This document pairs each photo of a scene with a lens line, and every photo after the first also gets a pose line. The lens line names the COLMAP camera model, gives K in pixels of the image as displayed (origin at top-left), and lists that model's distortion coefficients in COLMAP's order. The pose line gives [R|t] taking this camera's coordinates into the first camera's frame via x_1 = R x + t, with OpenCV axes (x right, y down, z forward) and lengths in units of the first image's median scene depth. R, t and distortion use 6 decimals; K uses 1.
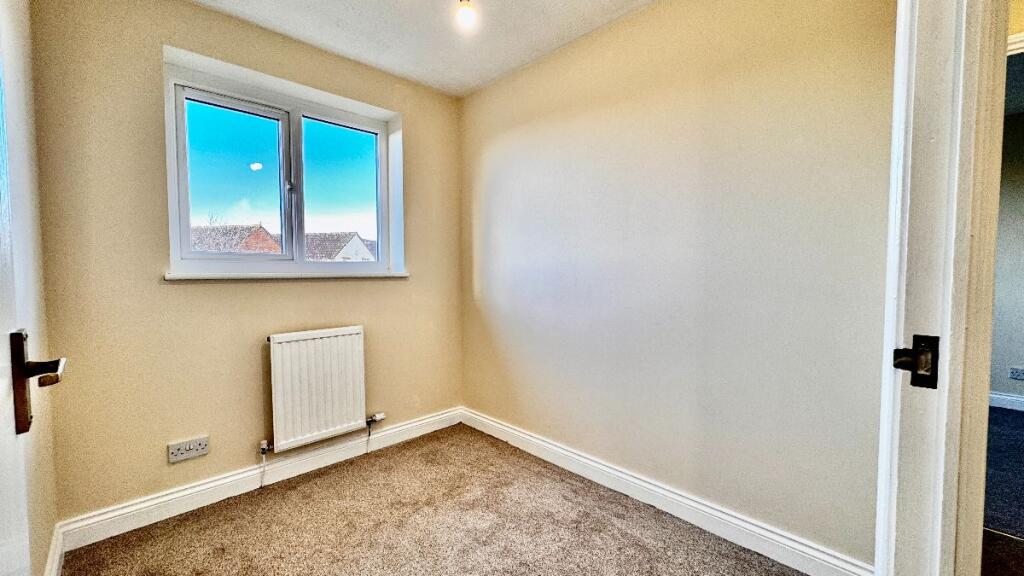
lens RADIAL K [[406.8, 0, 512.0], [0, 406.8, 288.0], [0, 0, 1]] dist [0.000453, 0.000075]
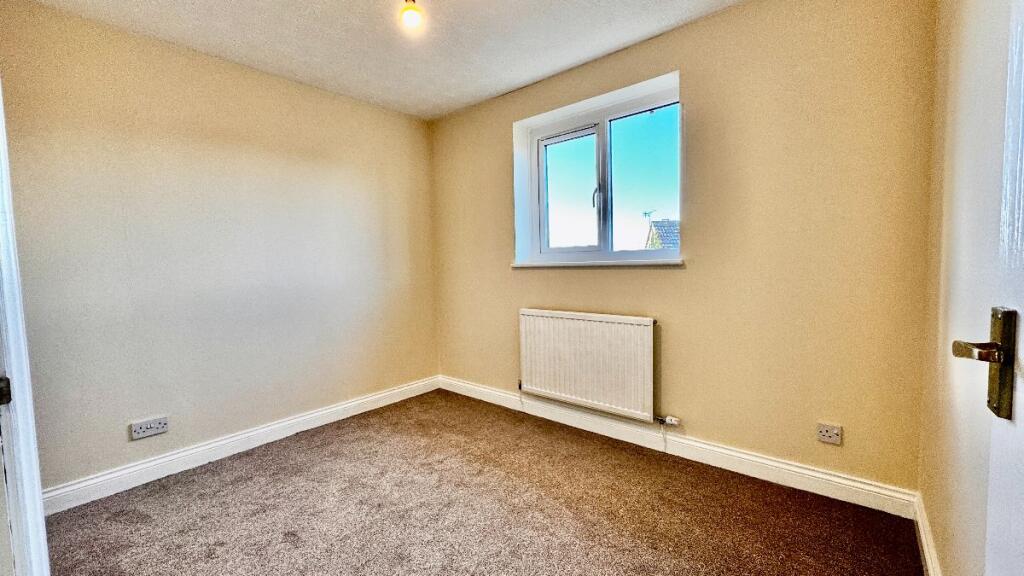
lens RADIAL K [[406.8, 0, 512.0], [0, 406.8, 288.0], [0, 0, 1]] dist [0.000453, 0.000075]
pose [[0.098397, 0.057509, -0.993484, 0.577516], [-0.023002, 0.998194, 0.055503, -0.019231], [0.994881, 0.017391, 0.099542, 0.601894]]
